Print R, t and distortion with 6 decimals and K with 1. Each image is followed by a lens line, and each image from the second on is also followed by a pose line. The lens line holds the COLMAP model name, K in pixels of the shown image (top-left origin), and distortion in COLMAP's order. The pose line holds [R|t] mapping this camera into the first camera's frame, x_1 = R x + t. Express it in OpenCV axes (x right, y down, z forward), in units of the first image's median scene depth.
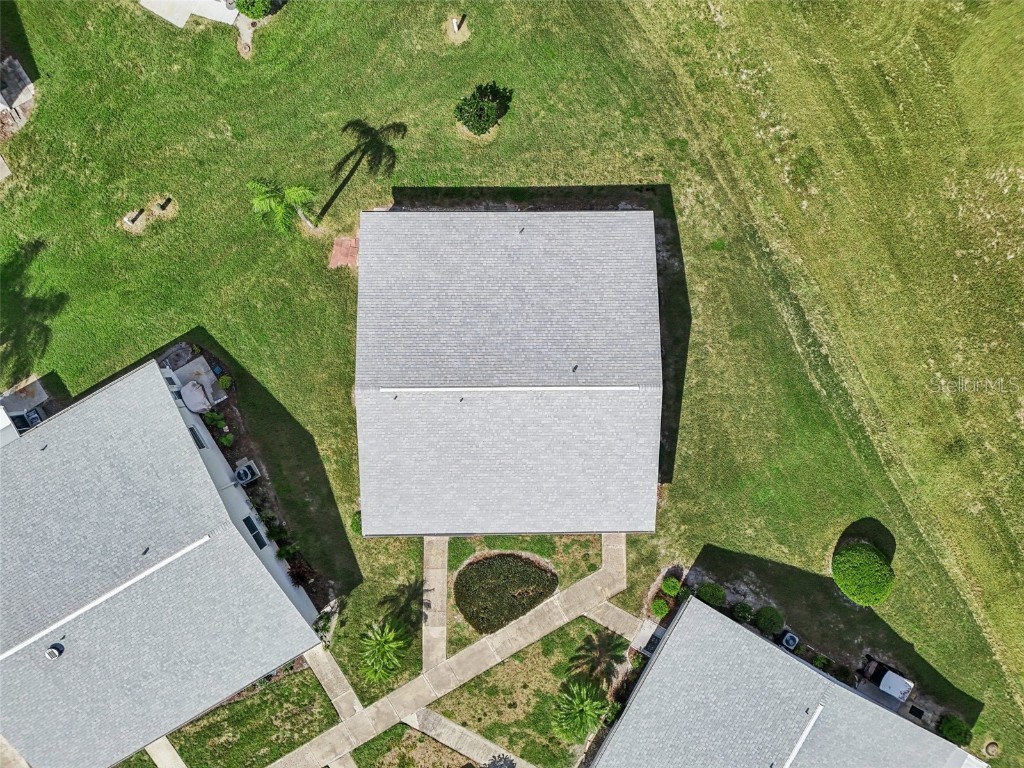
lens RADIAL K [[743.5, 0, 512.0], [0, 743.5, 384.0], [0, 0, 1]] dist [0.083441, -0.113089]
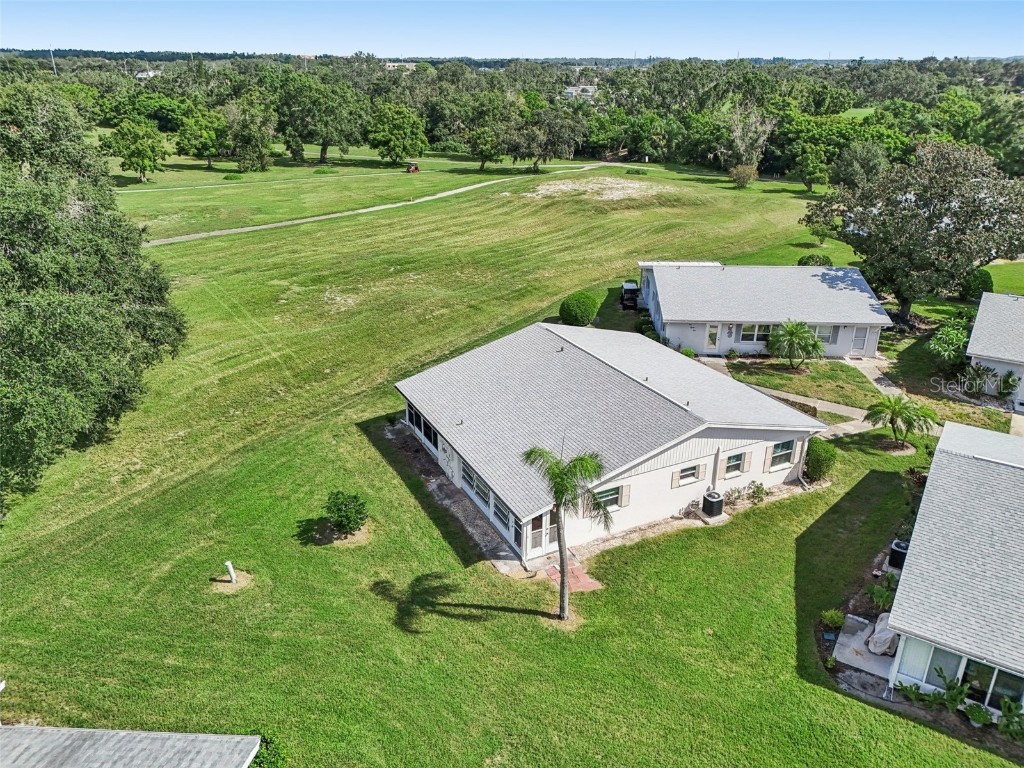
lens RADIAL K [[755.7, 0, 512.0], [0, 755.7, 384.0], [0, 0, 1]] dist [0.065524, -0.073280]
pose [[-0.449995, -0.371992, 0.811866, -0.722779], [0.892999, -0.195079, 0.405581, -0.489975], [0.007505, 0.907506, 0.419973, 0.516548]]
